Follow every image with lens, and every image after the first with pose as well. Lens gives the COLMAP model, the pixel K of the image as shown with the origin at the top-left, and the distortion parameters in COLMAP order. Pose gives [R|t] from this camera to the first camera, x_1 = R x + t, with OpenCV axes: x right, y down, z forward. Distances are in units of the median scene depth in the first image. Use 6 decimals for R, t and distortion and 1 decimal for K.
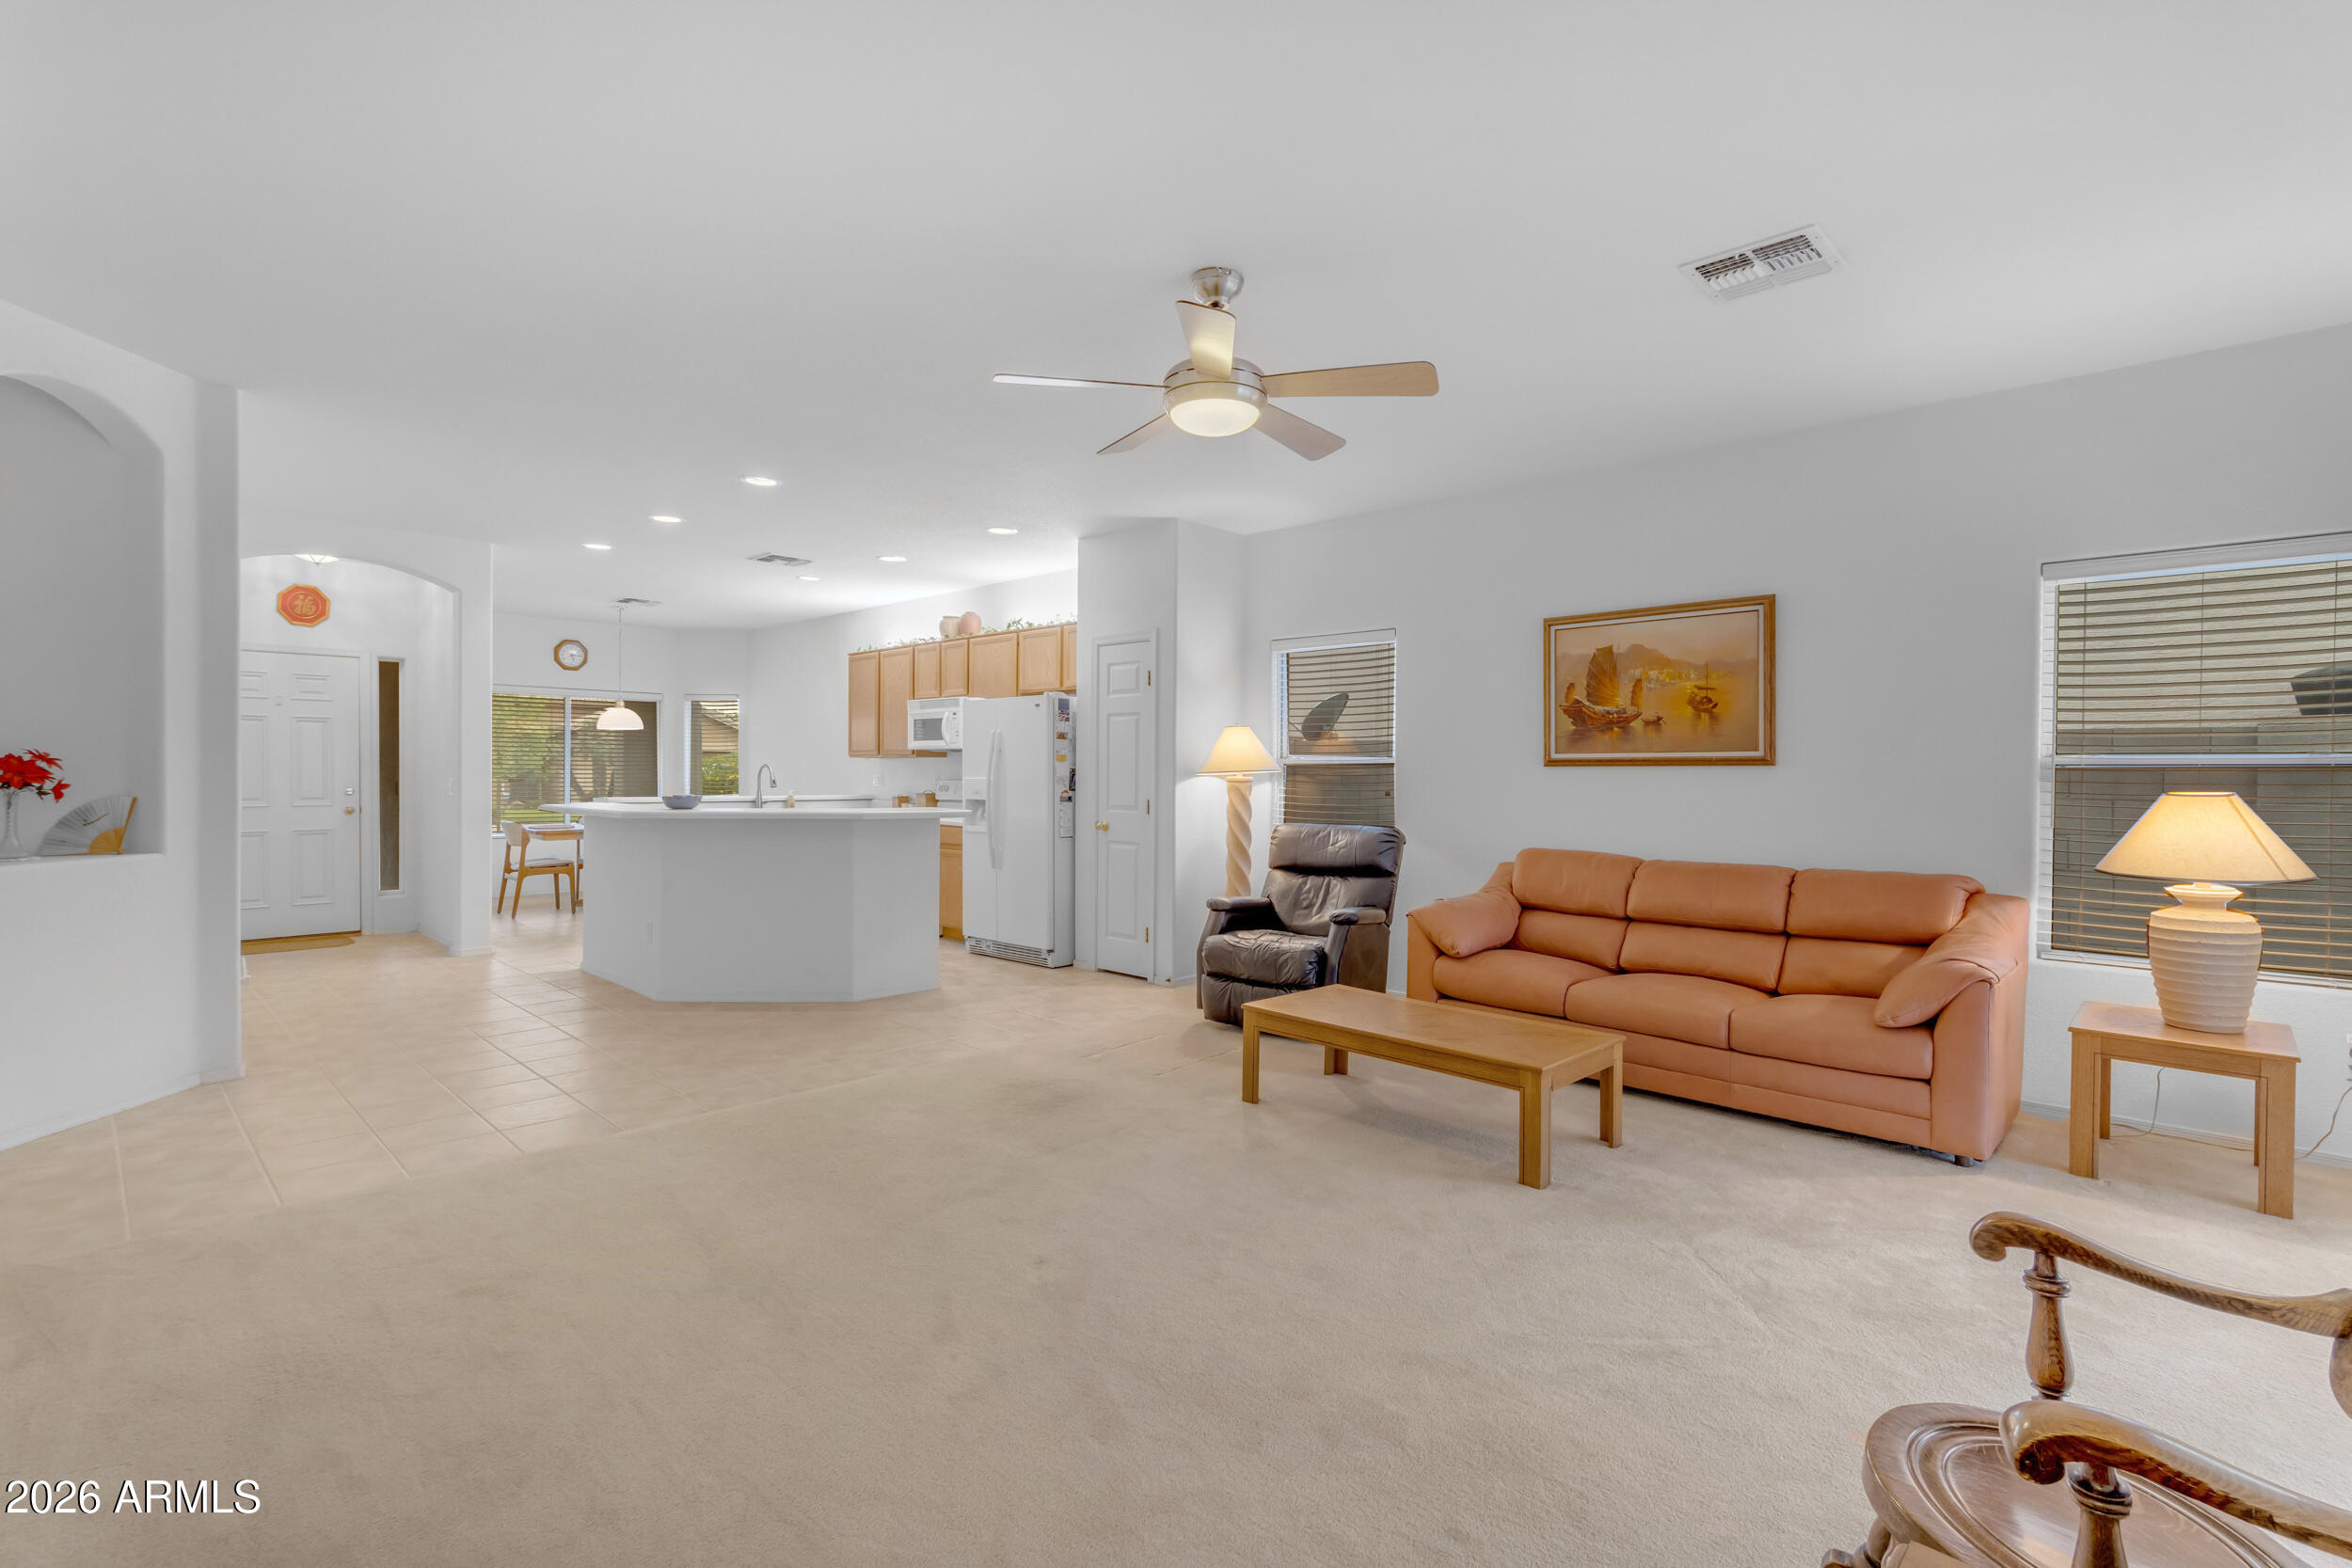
lens RADIAL K [[1057.3, 0, 1172.8], [0, 1057.3, 781.9], [0, 0, 1]] dist [-0.010051, -0.000200]
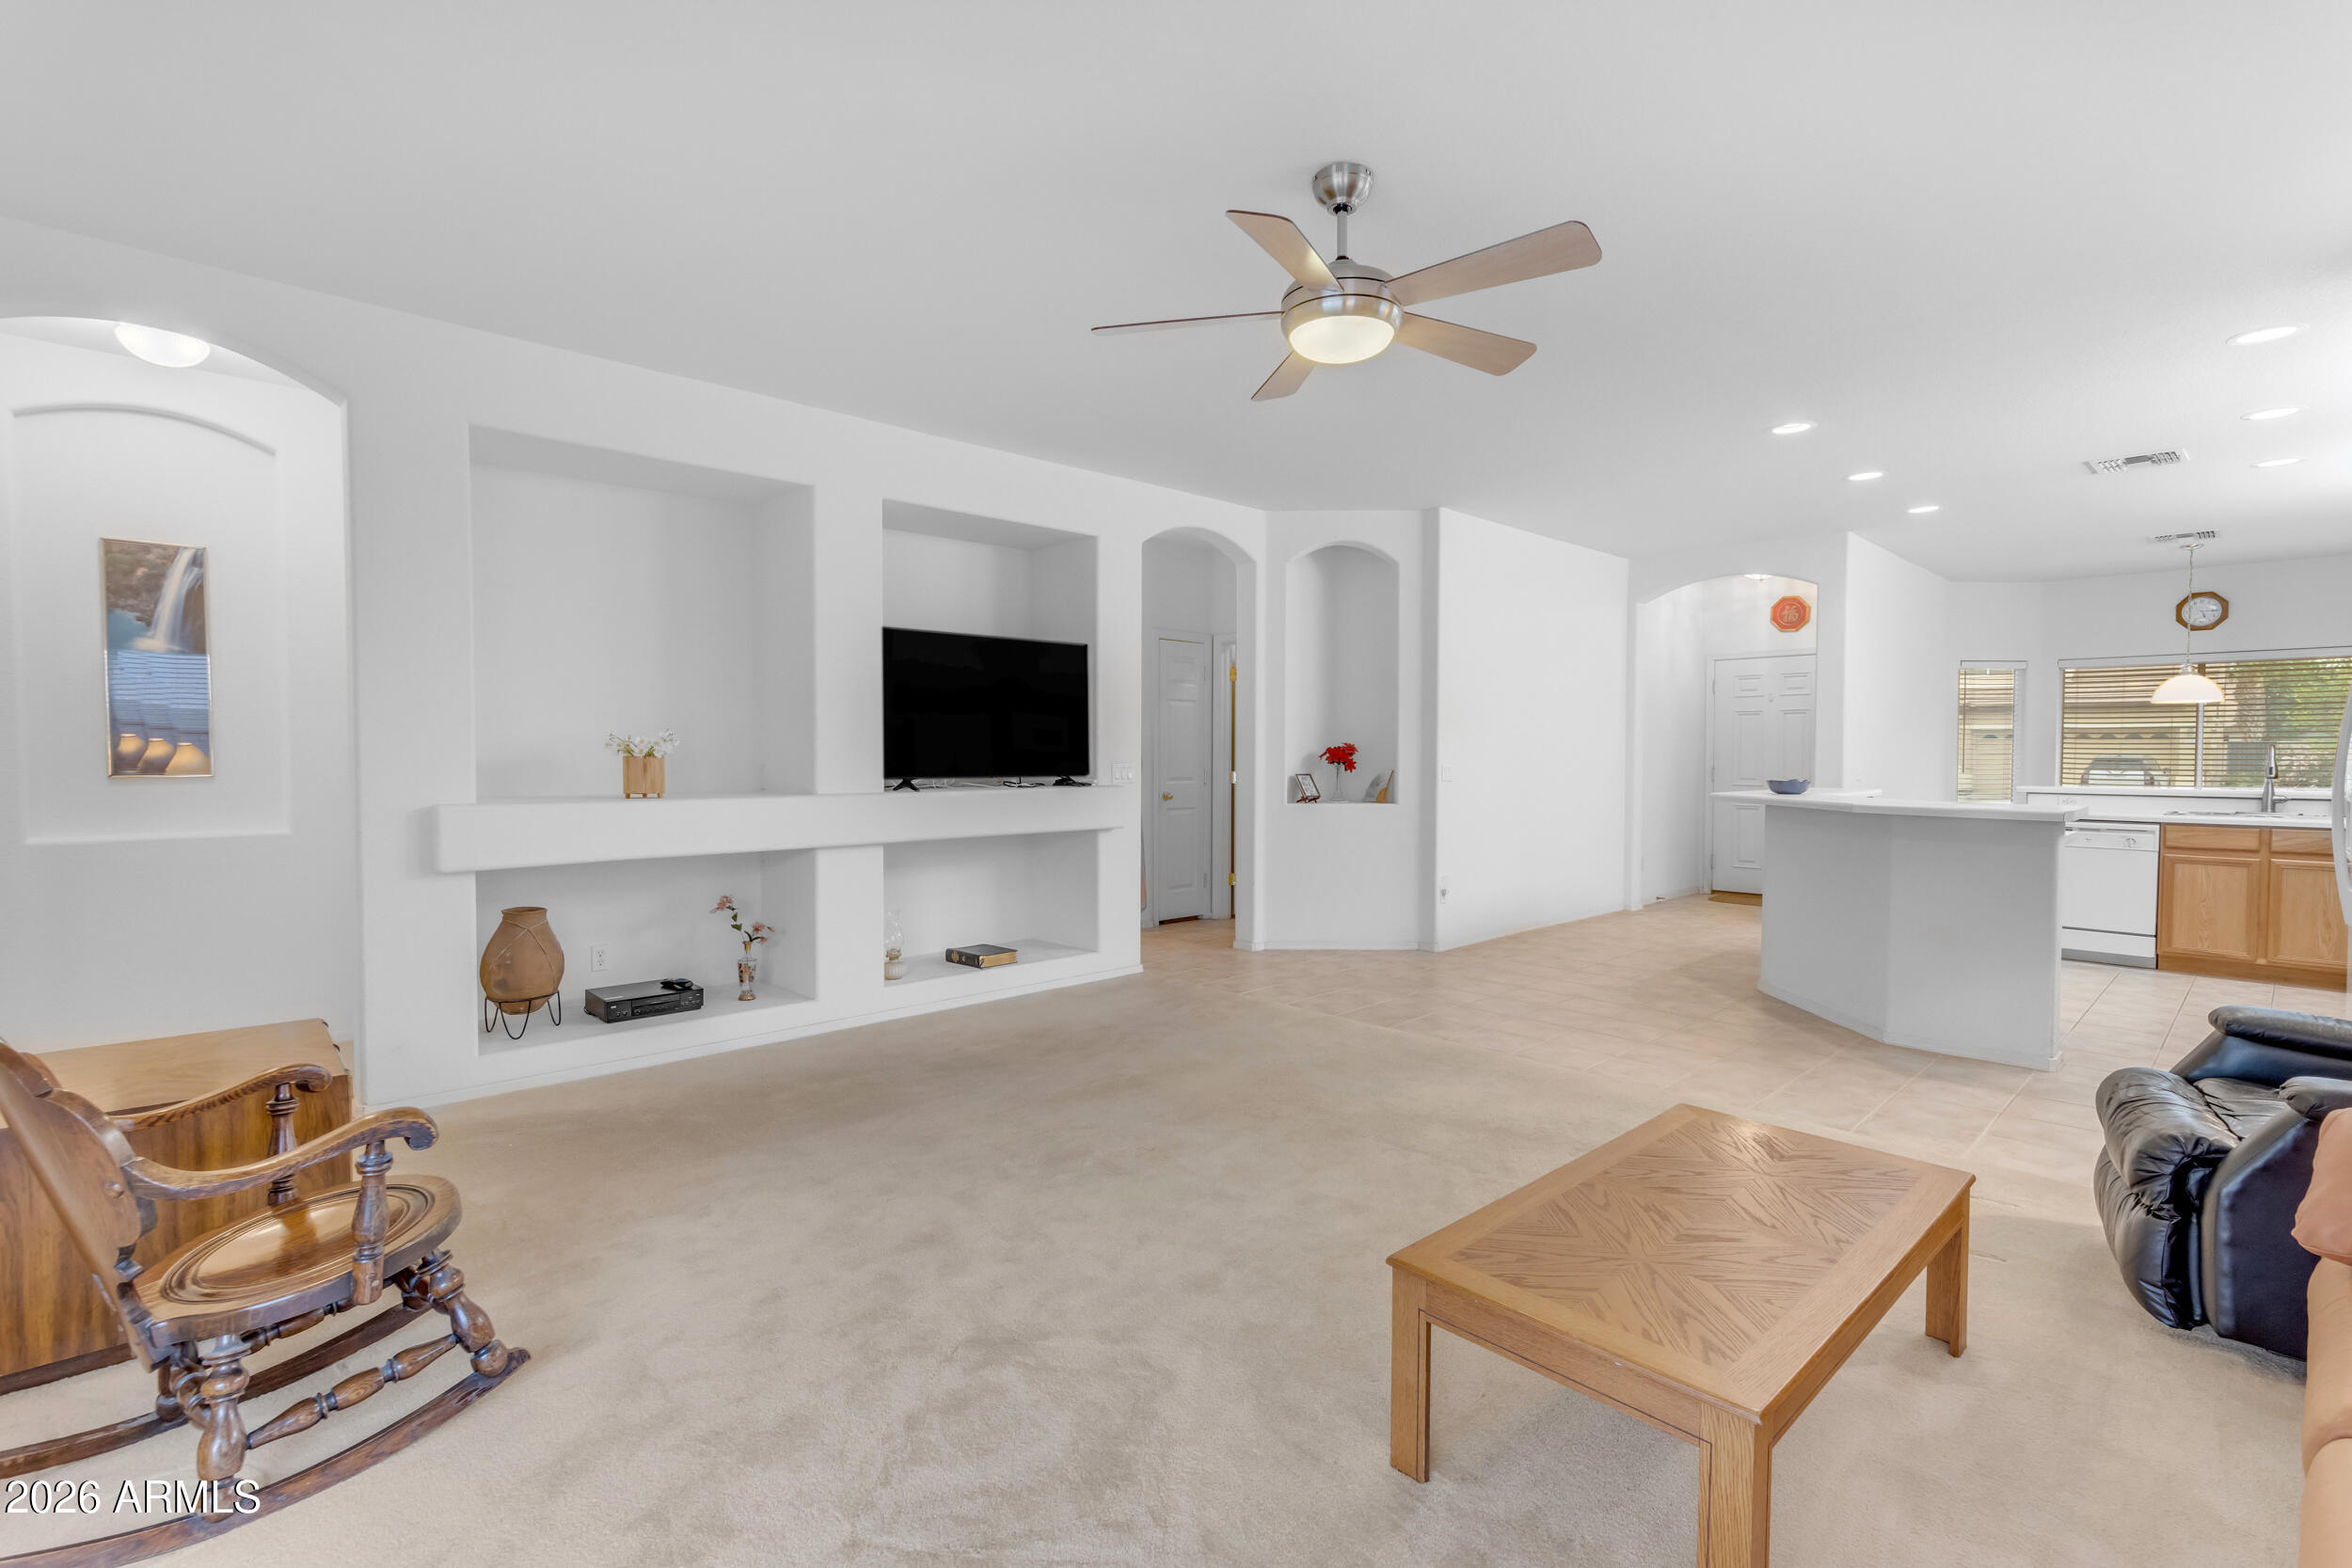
lens RADIAL K [[1076.9, 0, 1172.1], [0, 1076.9, 781.1], [0, 0, 1]] dist [0.002016, 0.000038]
pose [[-0.045617, 0.020638, -0.998746, 0.408624], [-0.011013, 0.999715, 0.021161, -0.000244], [0.998898, 0.011965, -0.045376, 0.371601]]
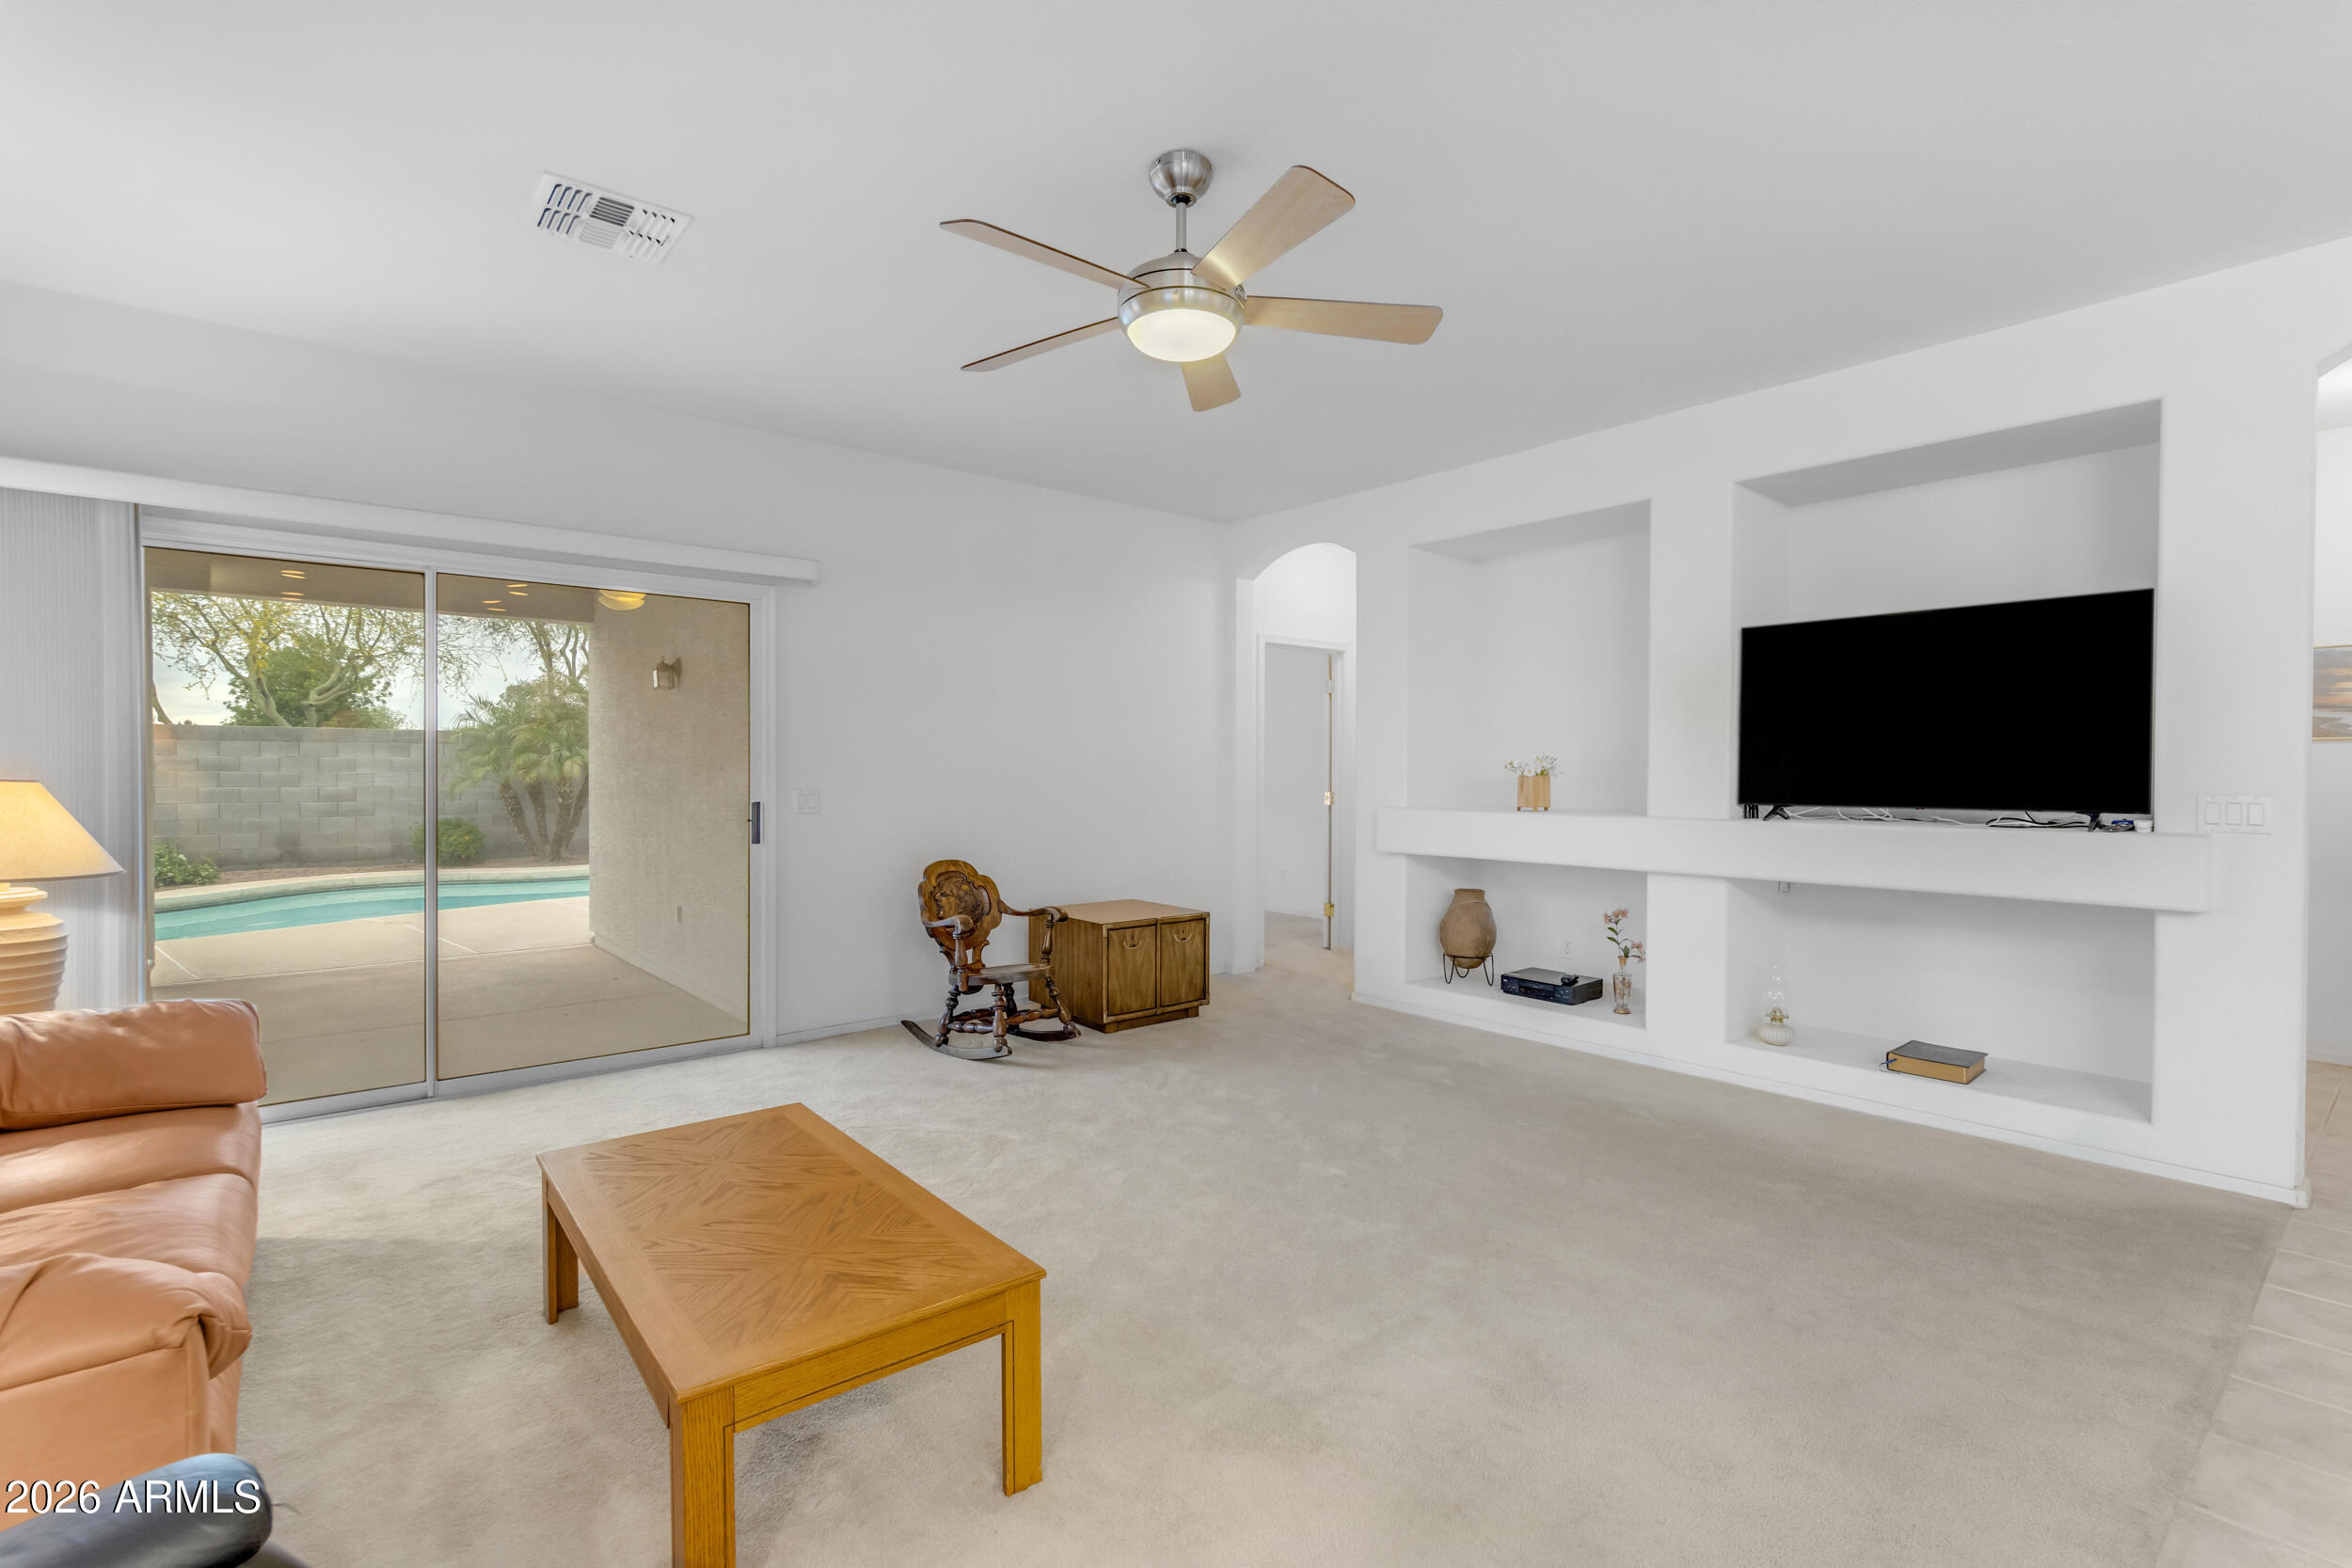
lens RADIAL K [[1076.9, 0, 1172.1], [0, 1076.9, 781.1], [0, 0, 1]] dist [0.002016, 0.000038]
pose [[-0.993886, -0.011874, 0.109773, -0.018647], [-0.009772, 0.999759, 0.019669, -0.006121], [-0.109980, 0.018476, -0.993762, 0.777131]]
